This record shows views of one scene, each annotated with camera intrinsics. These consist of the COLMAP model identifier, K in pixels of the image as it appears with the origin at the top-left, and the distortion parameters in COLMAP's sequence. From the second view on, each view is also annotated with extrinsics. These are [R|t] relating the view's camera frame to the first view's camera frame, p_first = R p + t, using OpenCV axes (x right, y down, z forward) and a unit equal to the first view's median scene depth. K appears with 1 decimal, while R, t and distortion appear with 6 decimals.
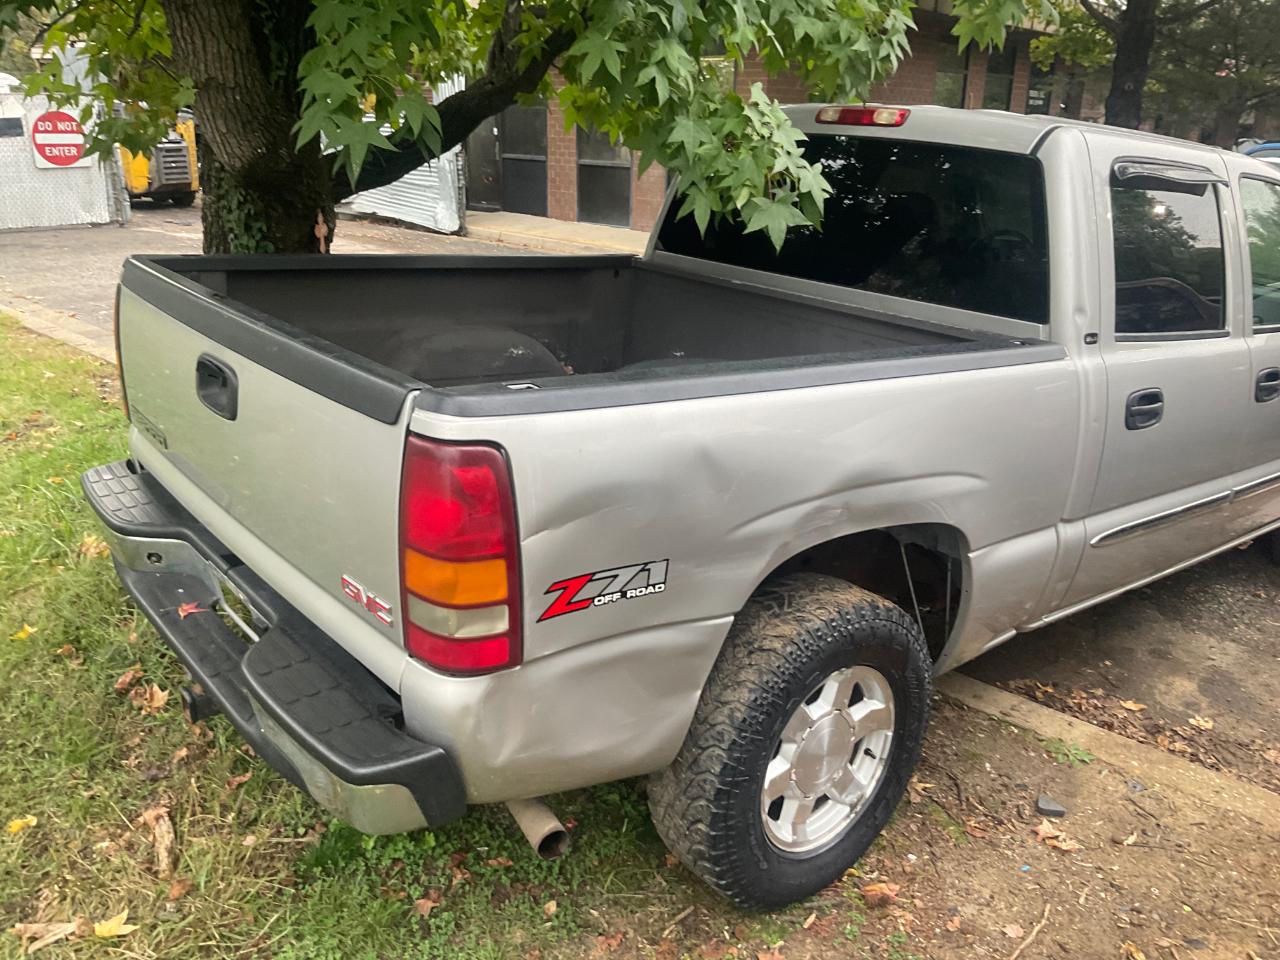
lens RADIAL K [[1059.4, 0, 634.5], [0, 1059.4, 475.7], [0, 0, 1]] dist [0.082366, -0.151575]
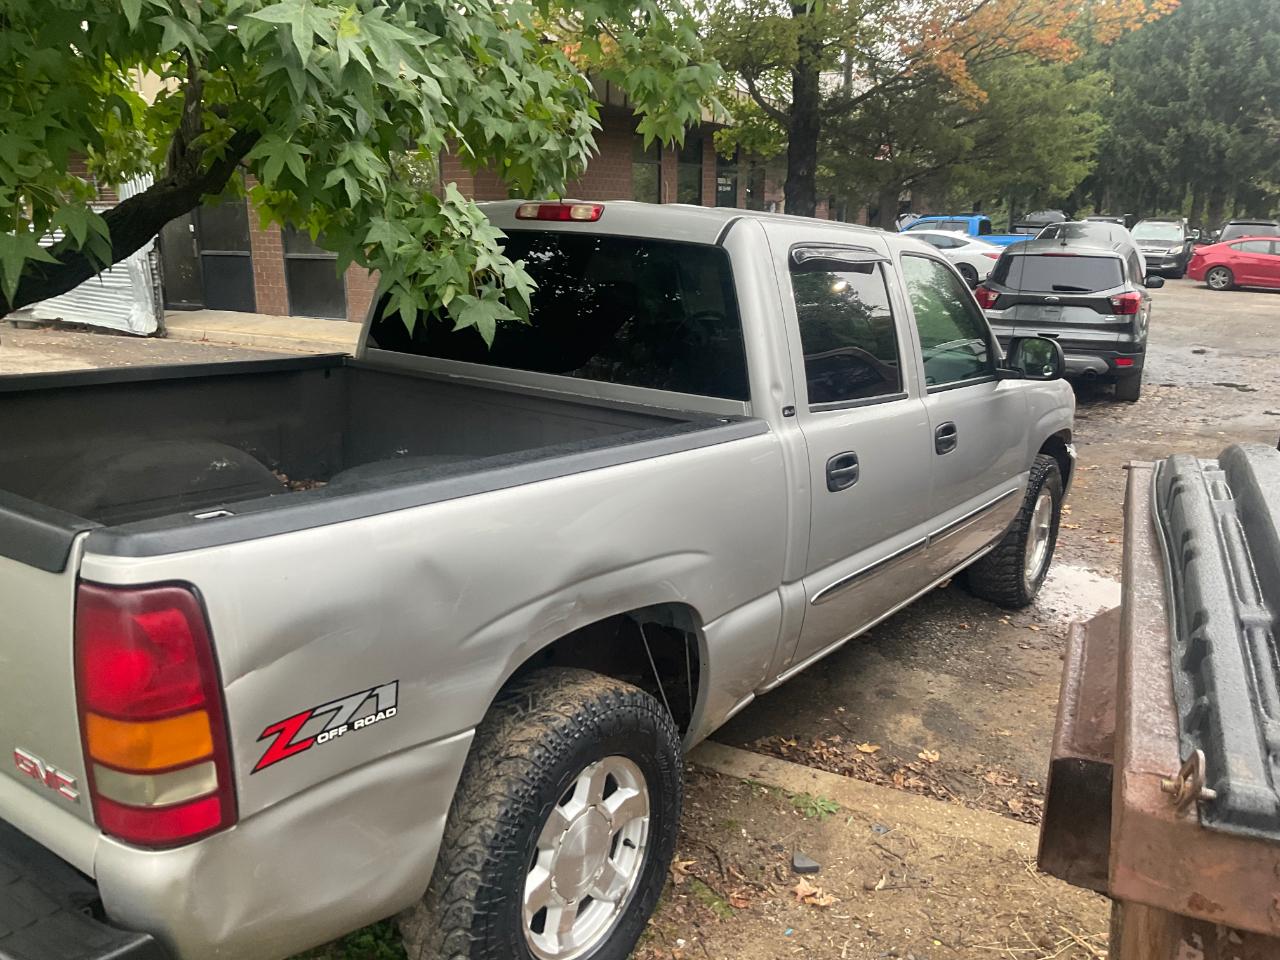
lens RADIAL K [[1059.4, 0, 635.3], [0, 1059.4, 474.6], [0, 0, 1]] dist [0.082366, -0.151575]
pose [[0.966625, -0.086166, 0.241272, 0.016101], [0.104340, 0.992508, -0.063571, -0.013862], [-0.233987, 0.086624, 0.968373, 0.013137]]
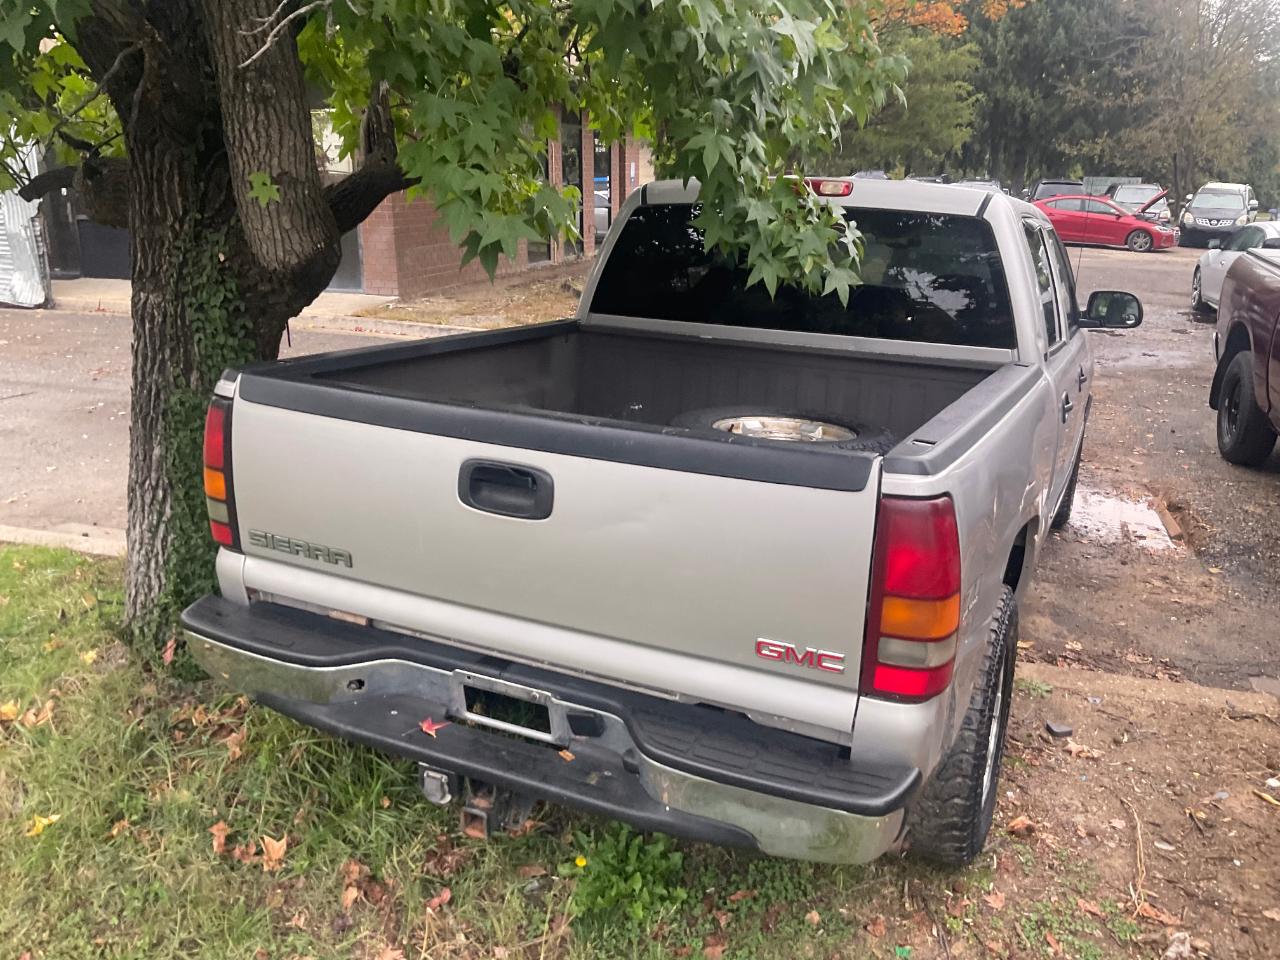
lens RADIAL K [[1059.4, 0, 636.5], [0, 1059.4, 474.7], [0, 0, 1]] dist [0.082366, -0.151575]
pose [[0.903988, -0.140423, 0.403840, -0.544242], [0.155248, 0.987867, -0.004019, -0.059121], [-0.398376, 0.066328, 0.914821, 0.035865]]
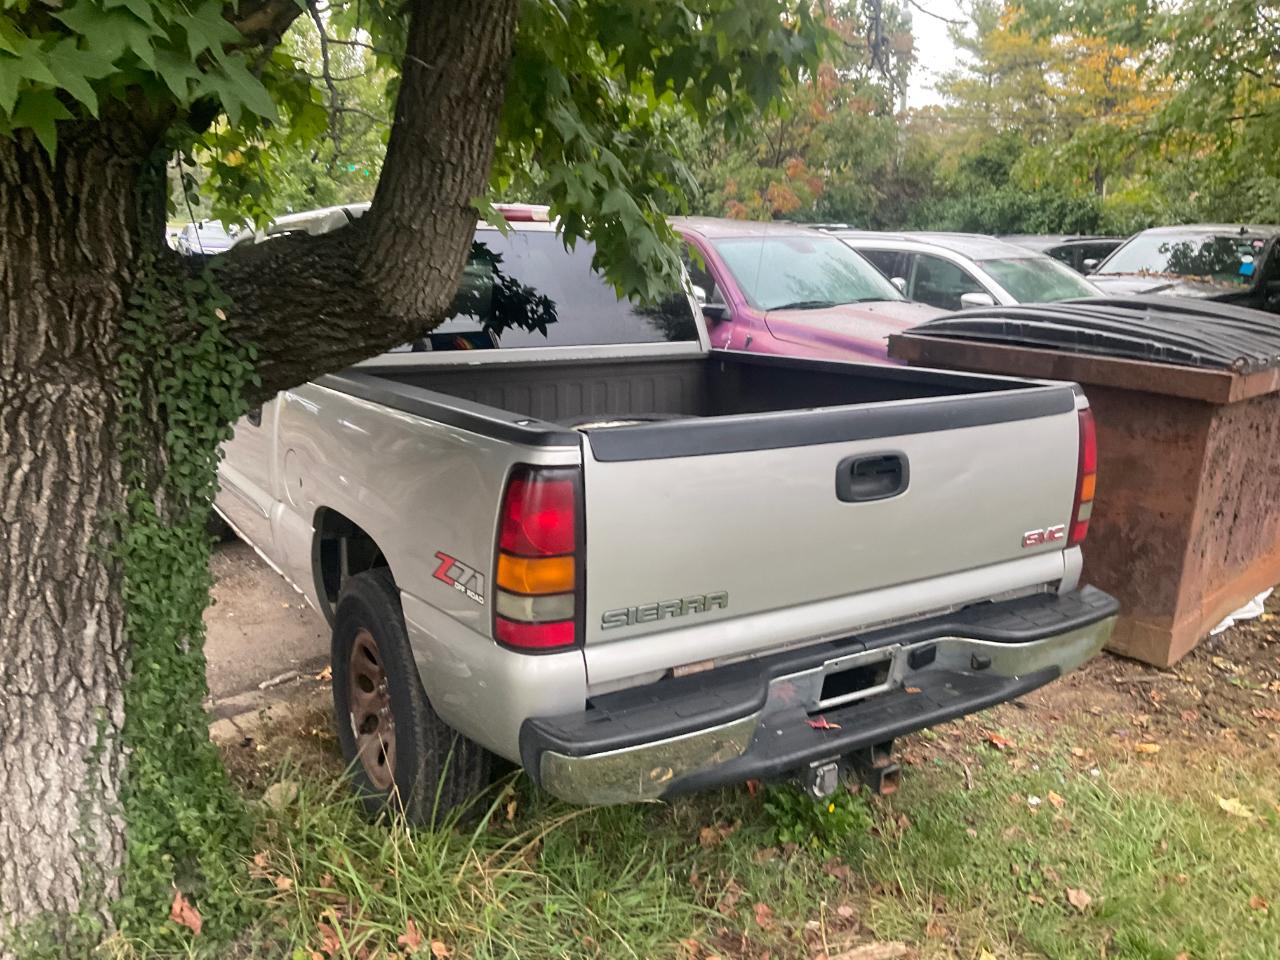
lens RADIAL K [[1059.4, 0, 643.8], [0, 1059.4, 478.2], [0, 0, 1]] dist [0.082366, -0.151575]
pose [[0.131178, -0.269288, 0.954084, -1.197509], [0.307358, 0.926025, 0.219110, -0.323087], [-0.942509, 0.264503, 0.204242, 0.803693]]
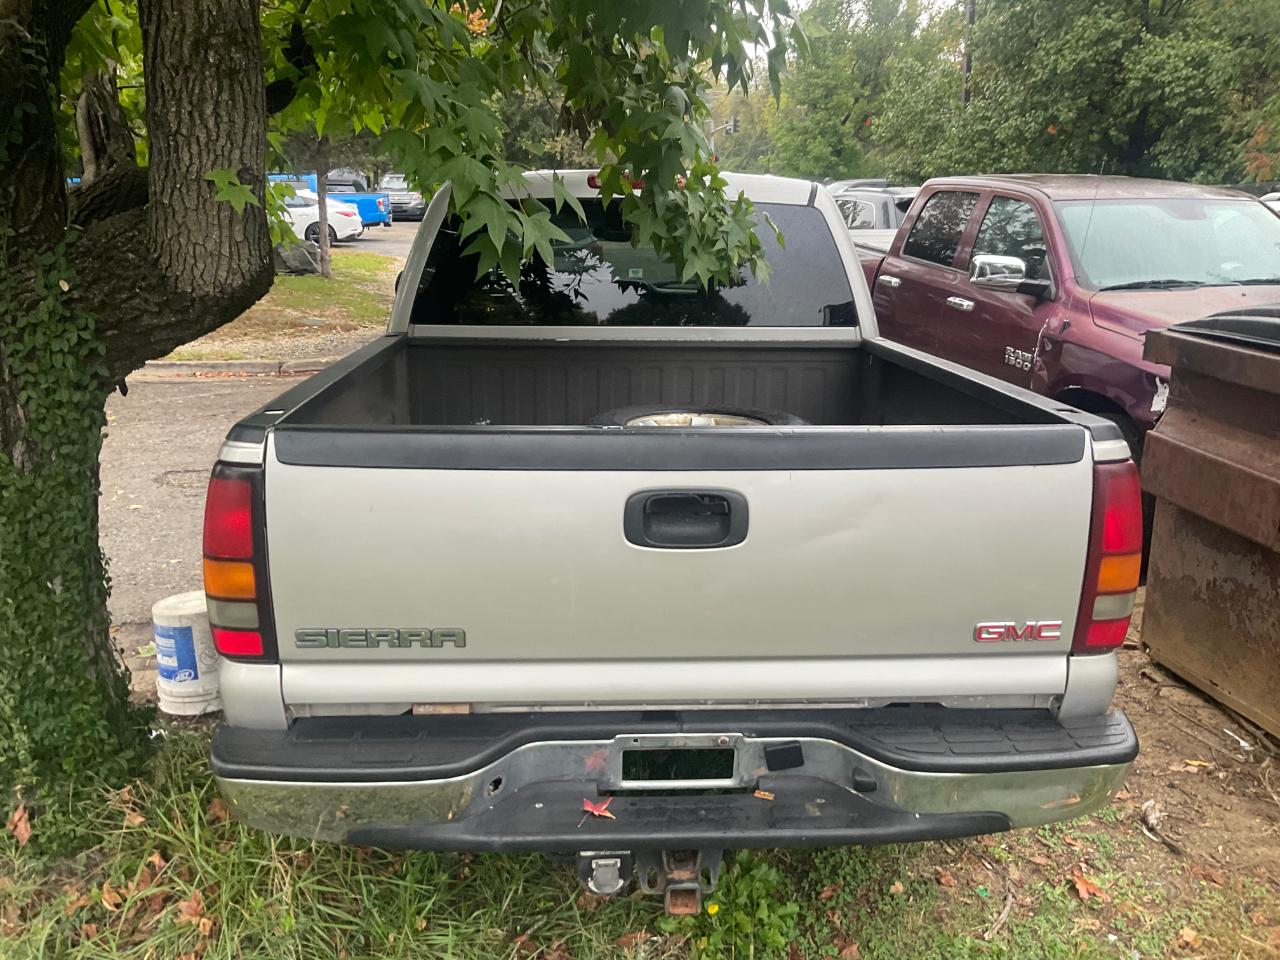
lens RADIAL K [[1059.4, 0, 637.2], [0, 1059.4, 475.1], [0, 0, 1]] dist [0.082366, -0.151575]
pose [[0.592679, -0.254907, 0.764038, -0.865833], [0.278148, 0.955015, 0.102858, -0.177053], [-0.755887, 0.151554, 0.636919, 0.373720]]
